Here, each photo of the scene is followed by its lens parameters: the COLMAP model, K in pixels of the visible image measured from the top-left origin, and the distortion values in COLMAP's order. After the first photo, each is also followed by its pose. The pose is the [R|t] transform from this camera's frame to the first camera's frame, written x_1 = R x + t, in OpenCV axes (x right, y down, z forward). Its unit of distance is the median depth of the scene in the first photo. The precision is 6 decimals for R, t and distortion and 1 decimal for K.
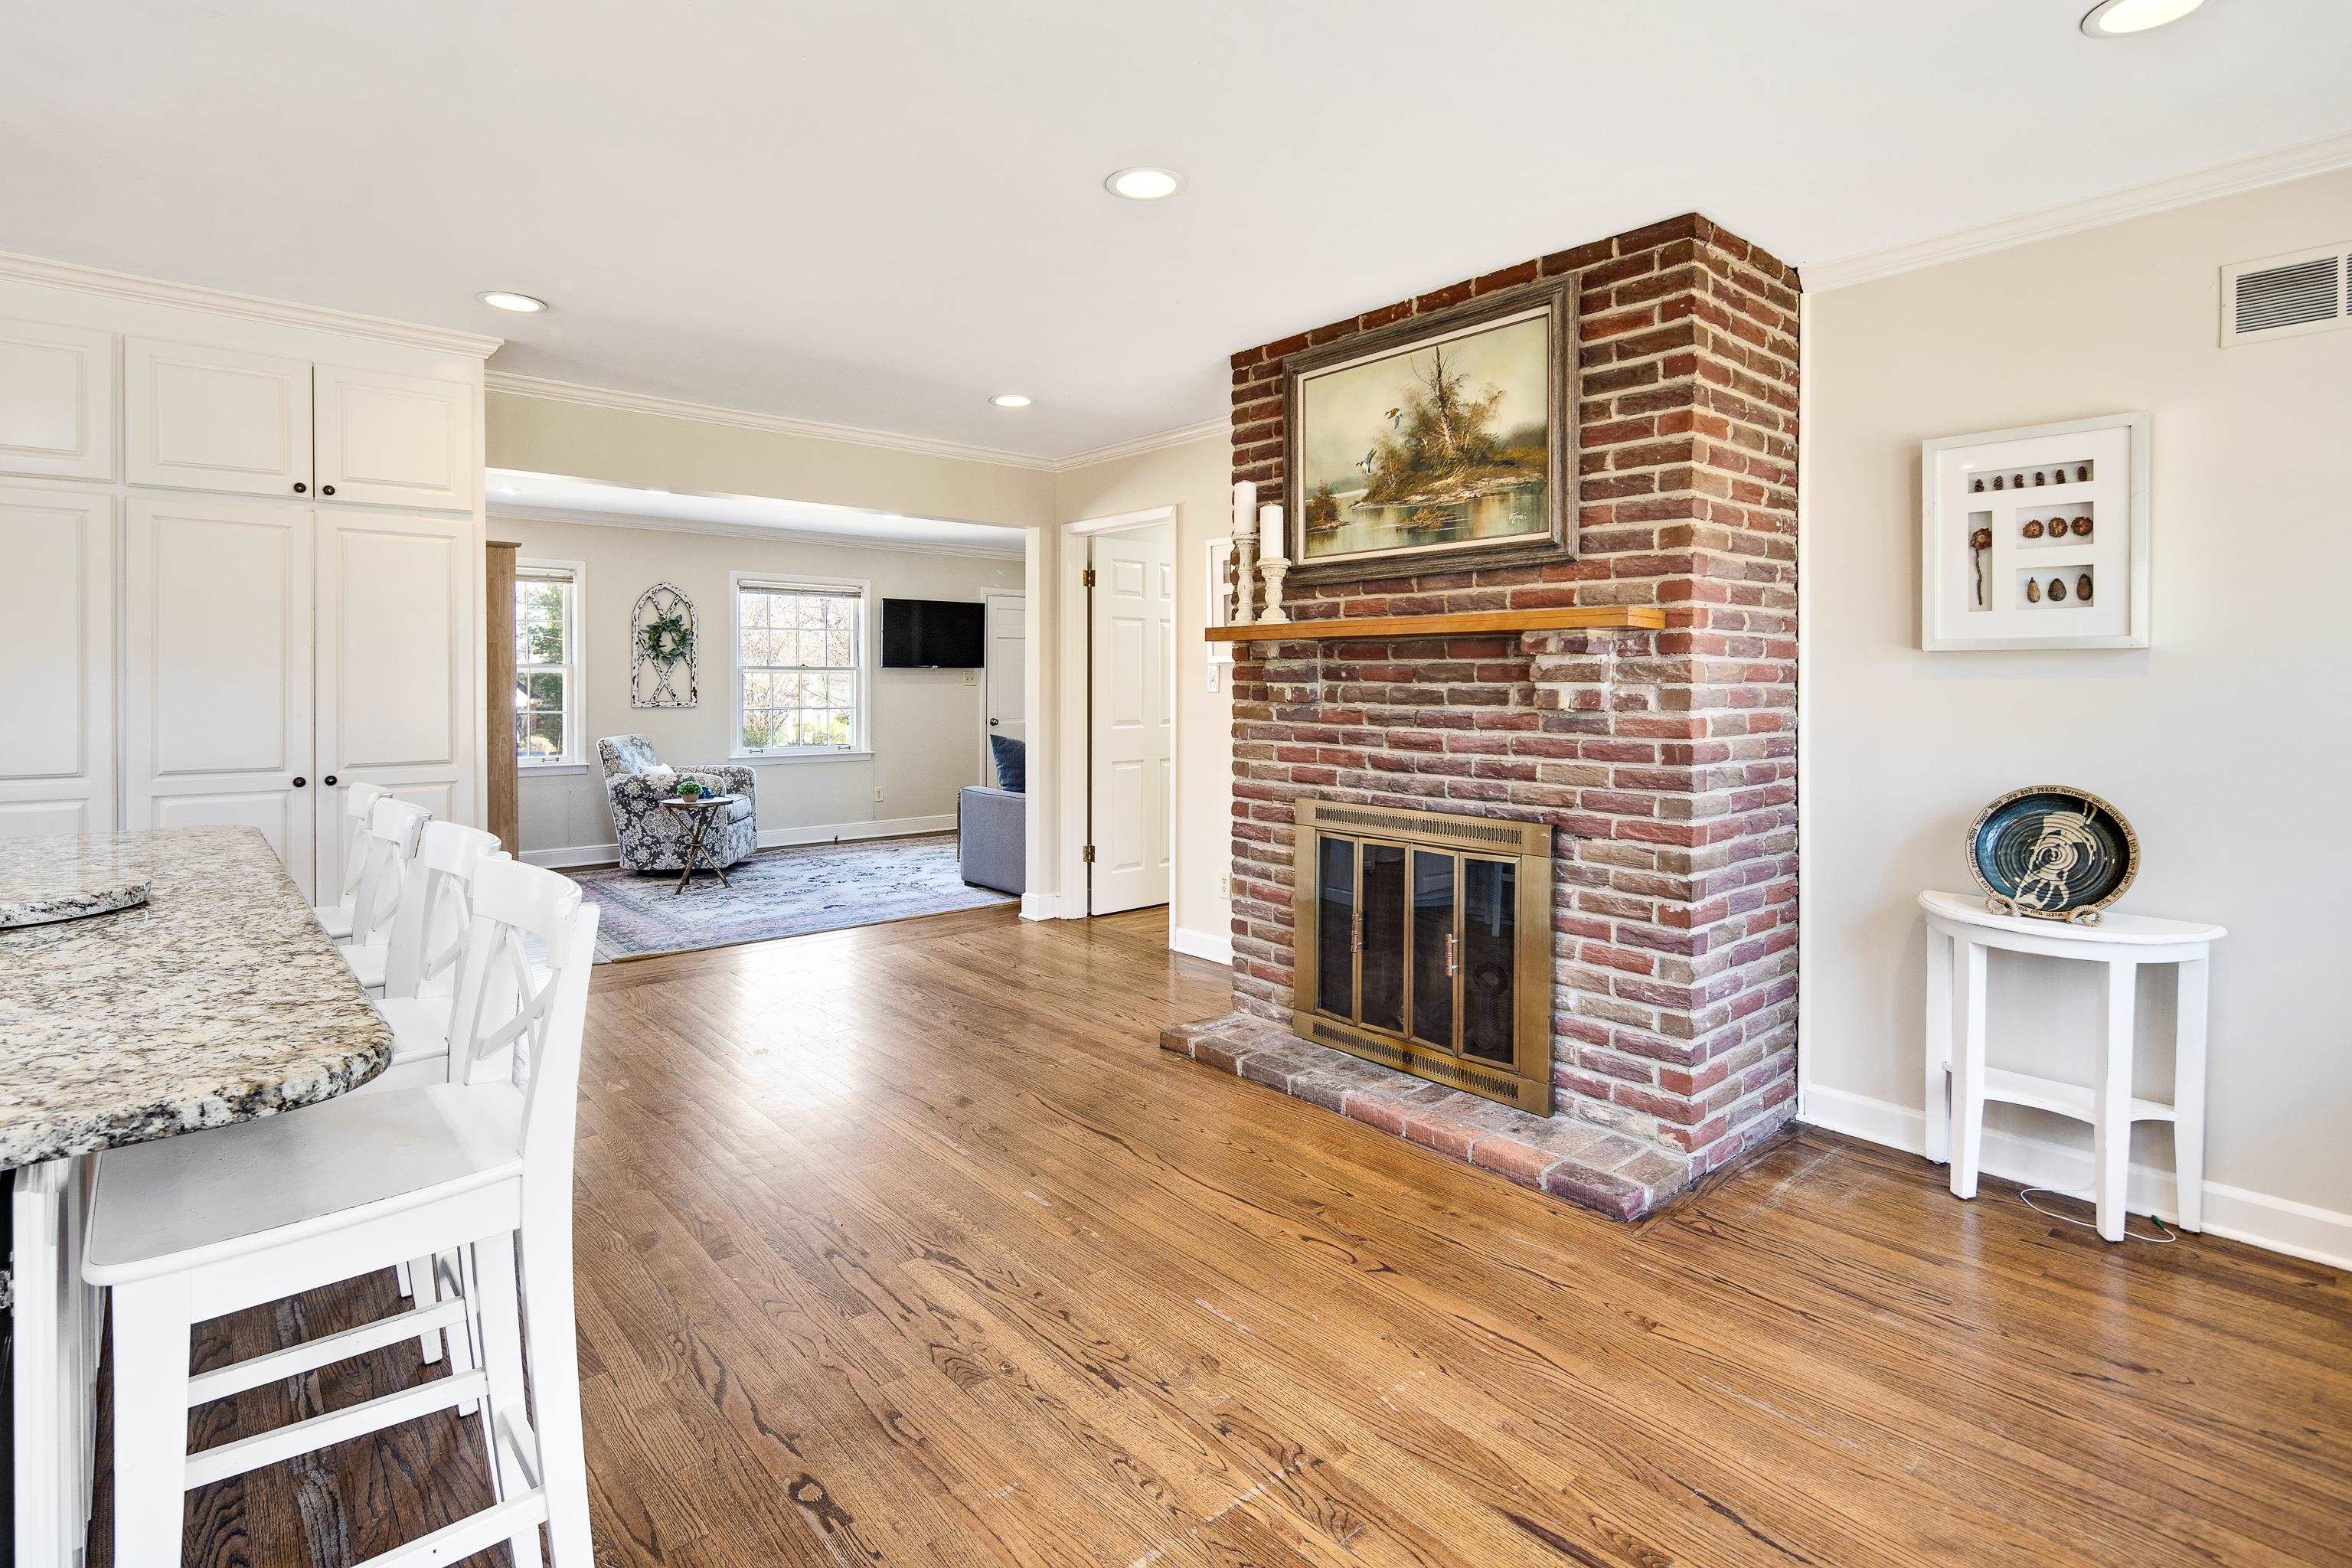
lens RADIAL K [[1154.6, 0, 1174.6], [0, 1154.6, 692.5], [0, 0, 1]] dist [-0.000630, -0.001141]
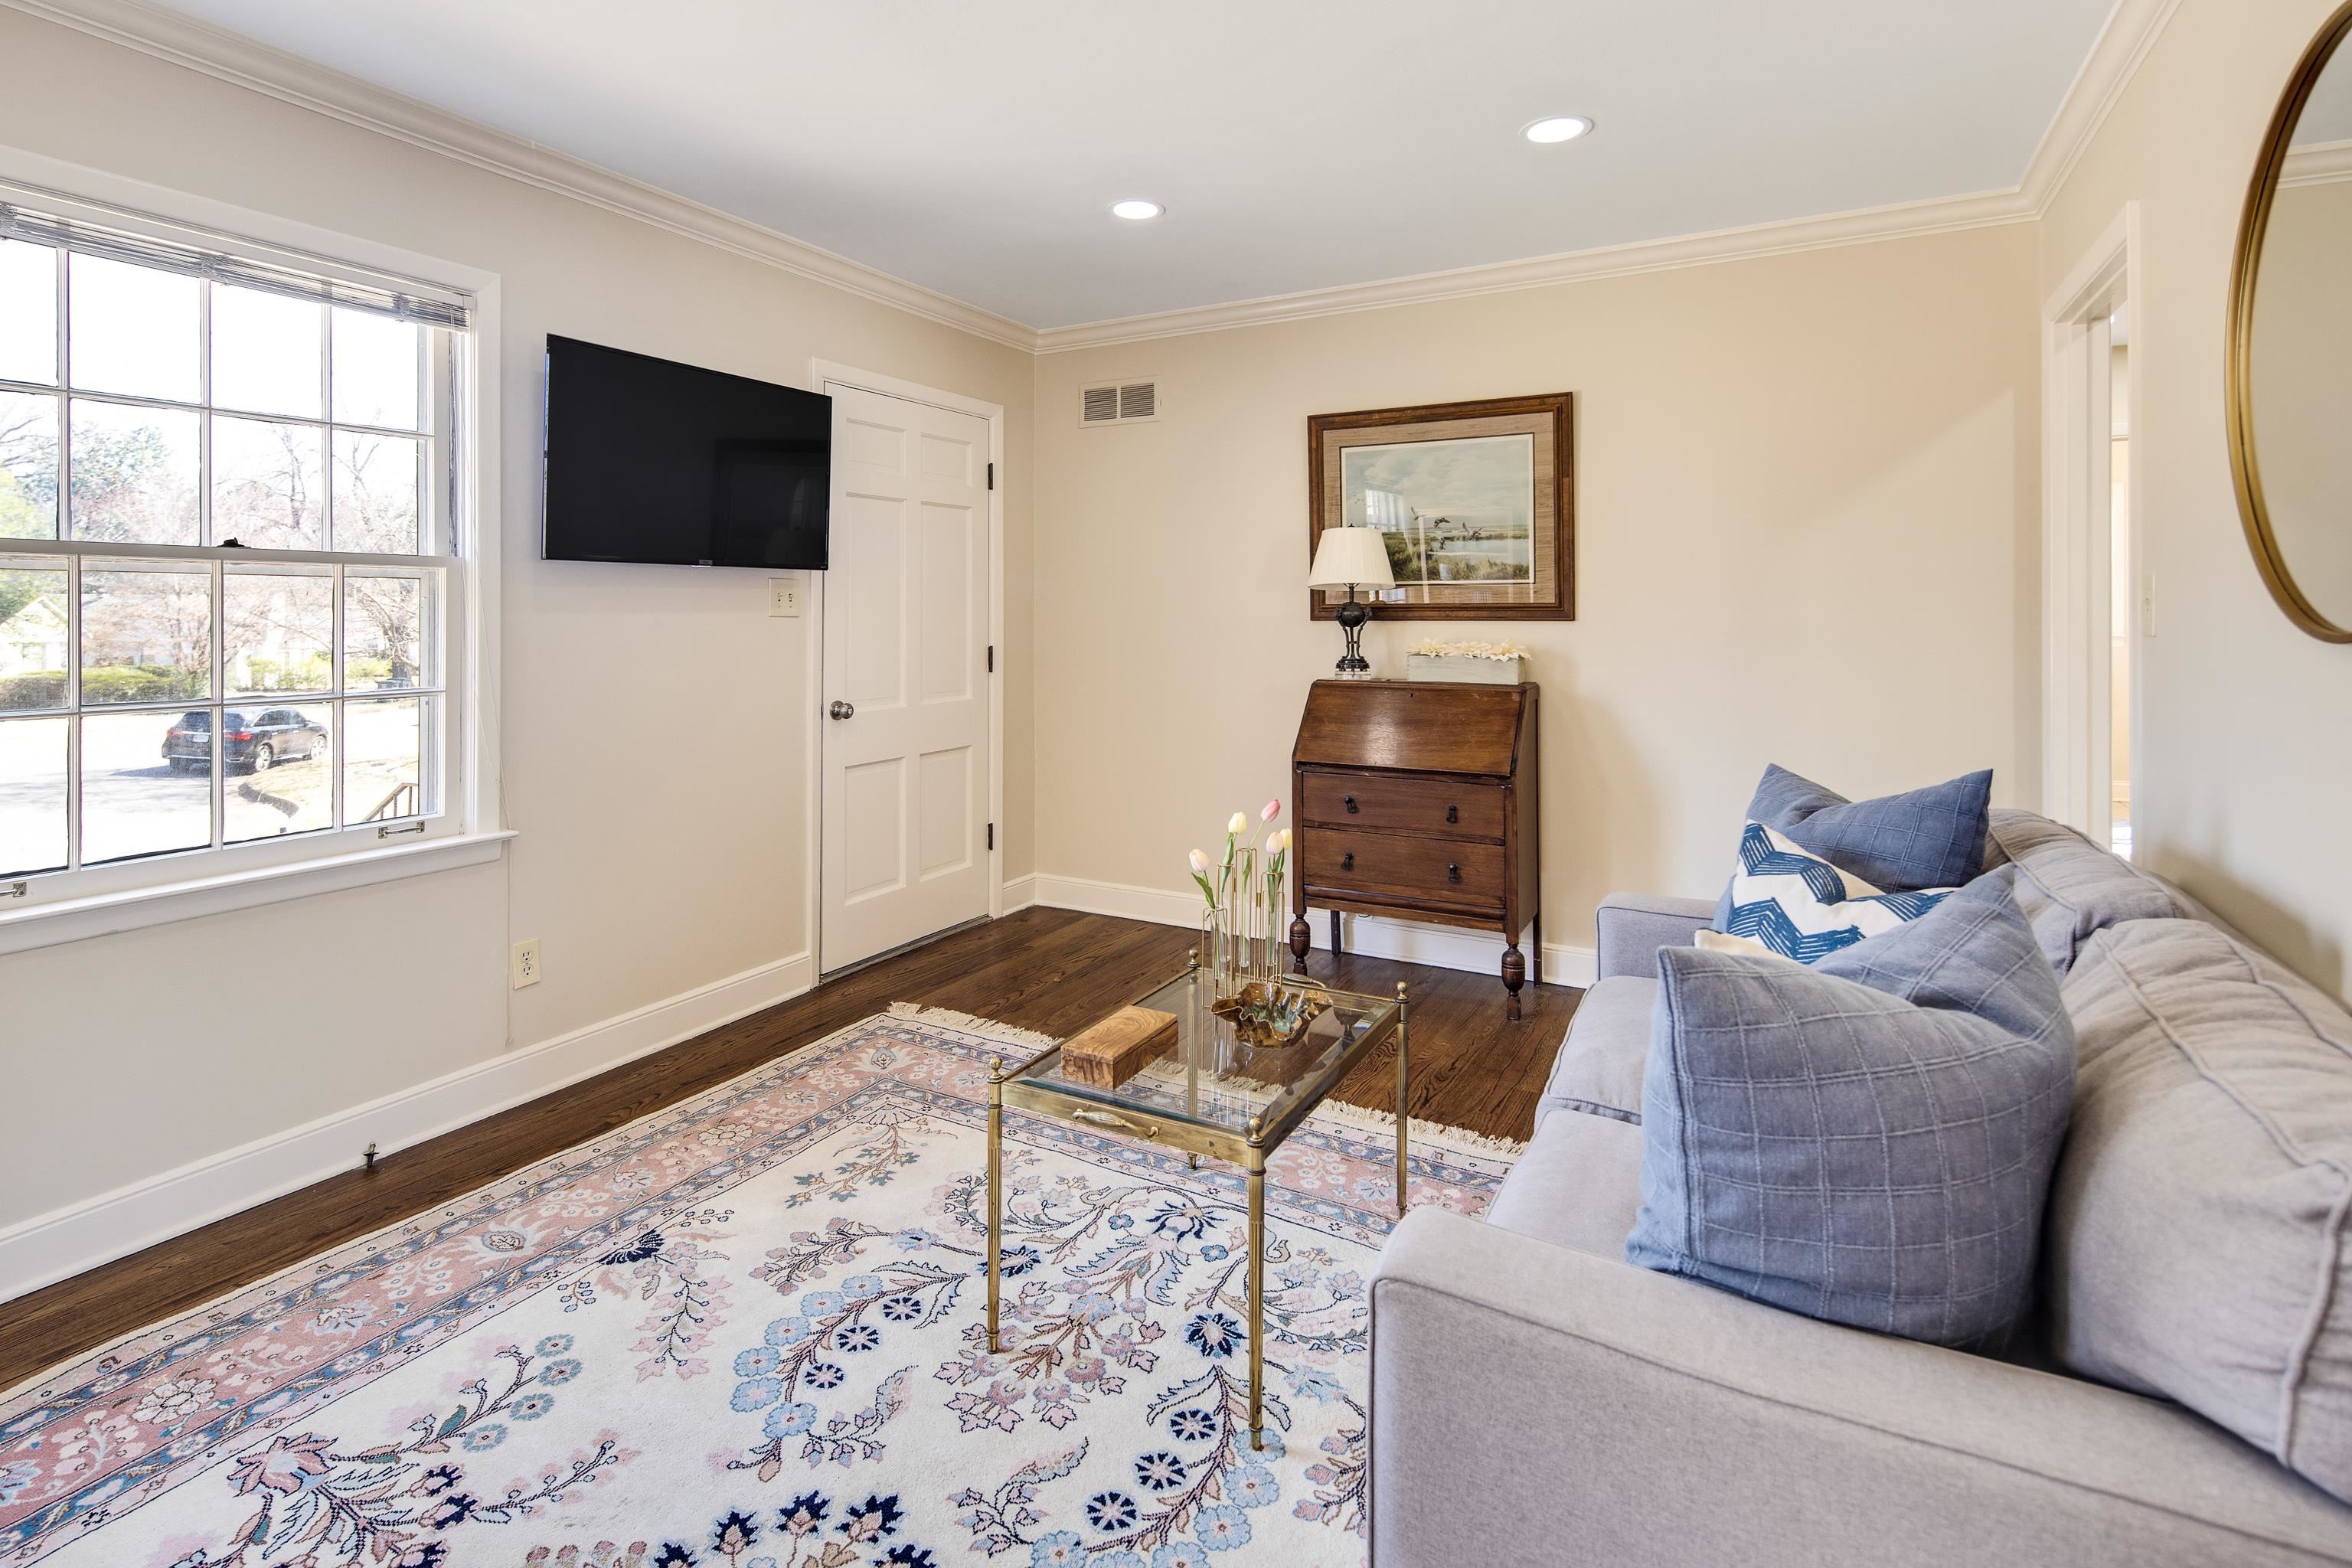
lens RADIAL K [[1154.6, 0, 1153.6], [0, 1154.6, 606.6], [0, 0, 1]] dist [-0.000630, -0.001141]
pose [[0.942122, 0.002242, 0.335264, -0.204594], [0.001341, 0.999944, -0.010454, -0.005392], [-0.335269, 0.010298, 0.942066, 0.660121]]
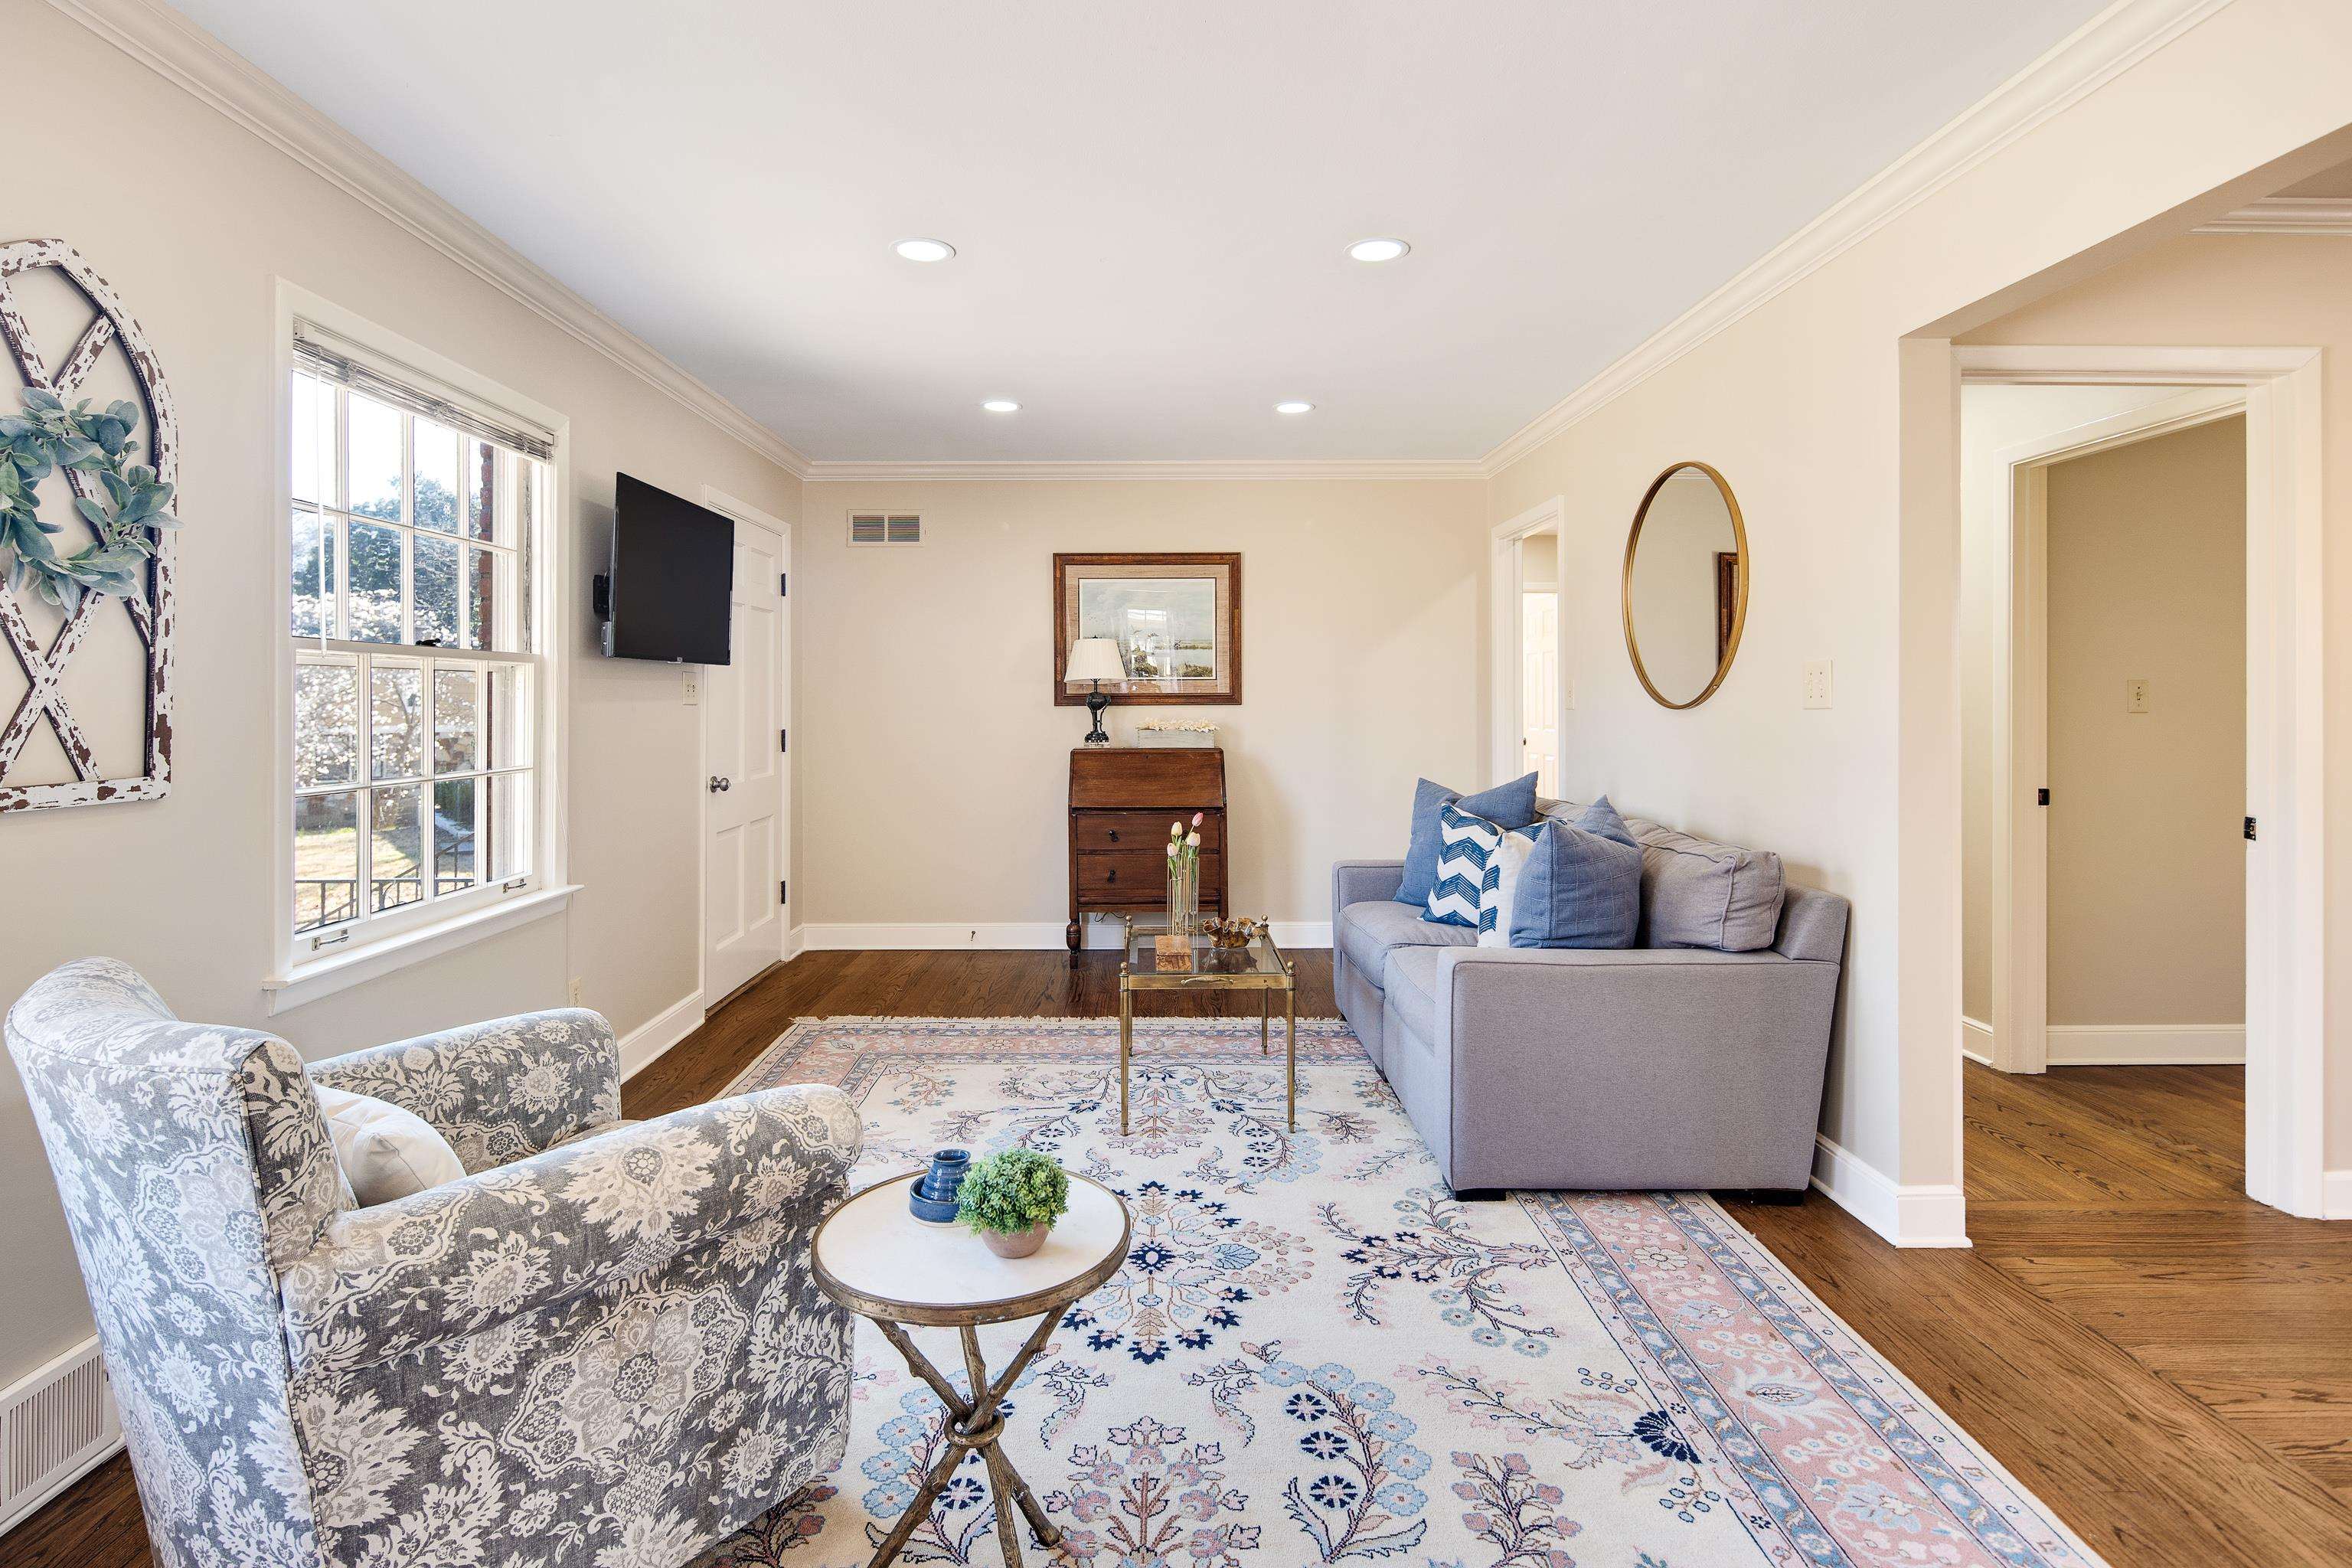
lens RADIAL K [[1154.6, 0, 1167.6], [0, 1154.6, 701.2], [0, 0, 1]] dist [-0.000630, -0.001141]
pose [[0.646095, -0.001960, 0.763254, -0.423096], [0.007602, 0.999964, -0.003867, -0.004330], [-0.763219, 0.008301, 0.646087, 0.628547]]
